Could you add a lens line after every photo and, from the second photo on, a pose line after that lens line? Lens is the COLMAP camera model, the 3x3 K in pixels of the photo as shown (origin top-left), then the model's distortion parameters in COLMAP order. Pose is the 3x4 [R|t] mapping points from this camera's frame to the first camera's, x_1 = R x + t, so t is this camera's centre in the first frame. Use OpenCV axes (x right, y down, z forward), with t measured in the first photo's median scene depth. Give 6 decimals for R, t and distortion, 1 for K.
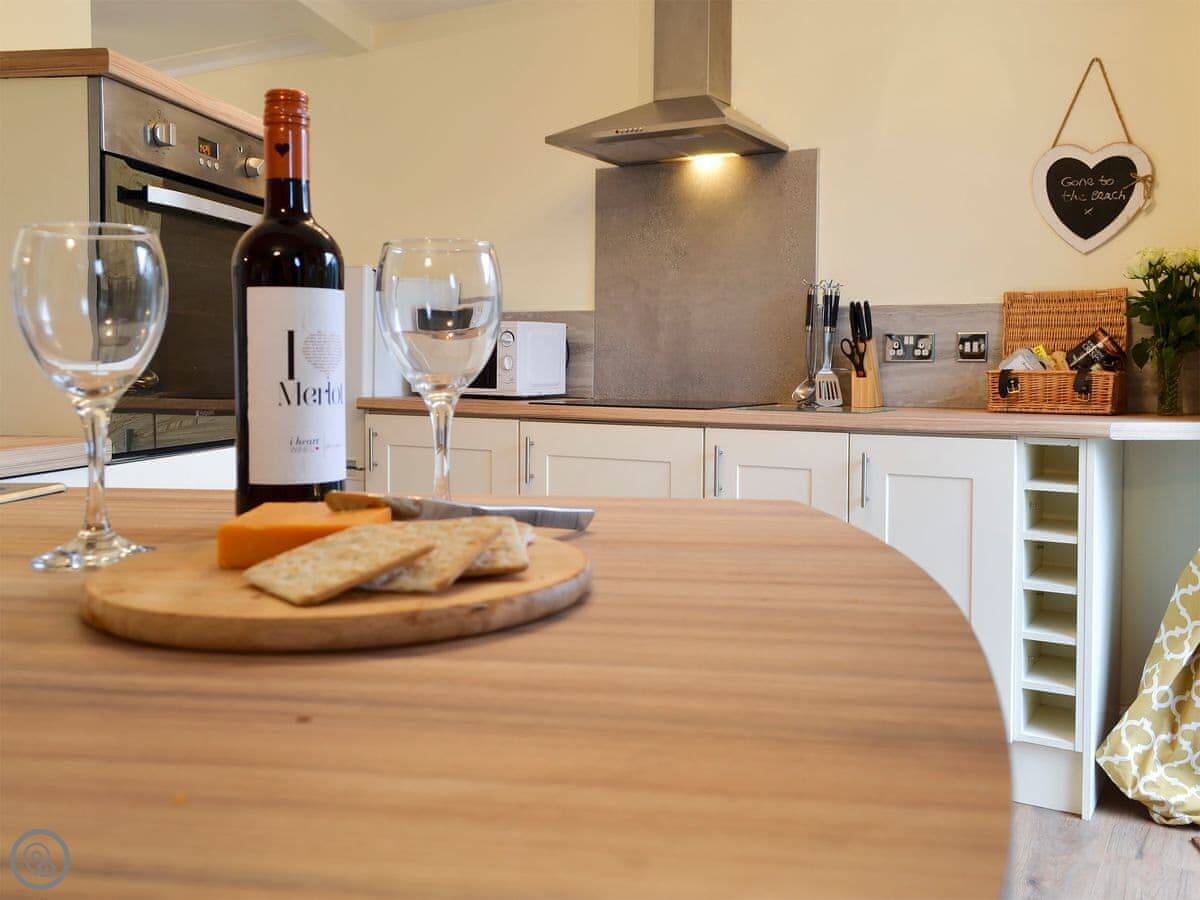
lens RADIAL K [[1037.9, 0, 599.7], [0, 1037.9, 404.4], [0, 0, 1]] dist [-0.000832, -0.010063]
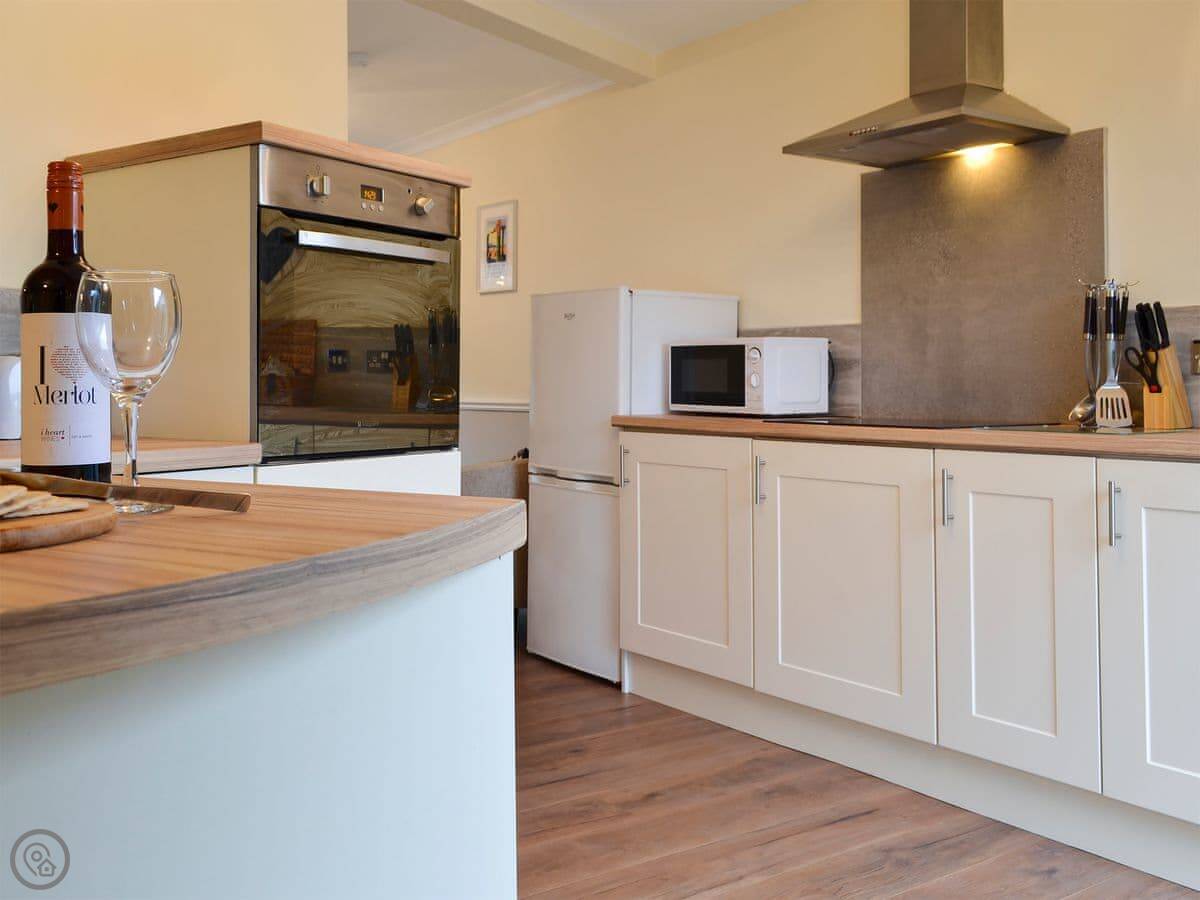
lens RADIAL K [[1103.9, 0, 635.2], [0, 1103.9, 376.6], [0, 0, 1]] dist [-0.005365, -0.004186]
pose [[0.906849, -0.012033, -0.421285, 0.246303], [-0.008668, 0.998848, -0.047188, 0.006546], [0.421367, 0.046444, 0.905700, 0.016135]]
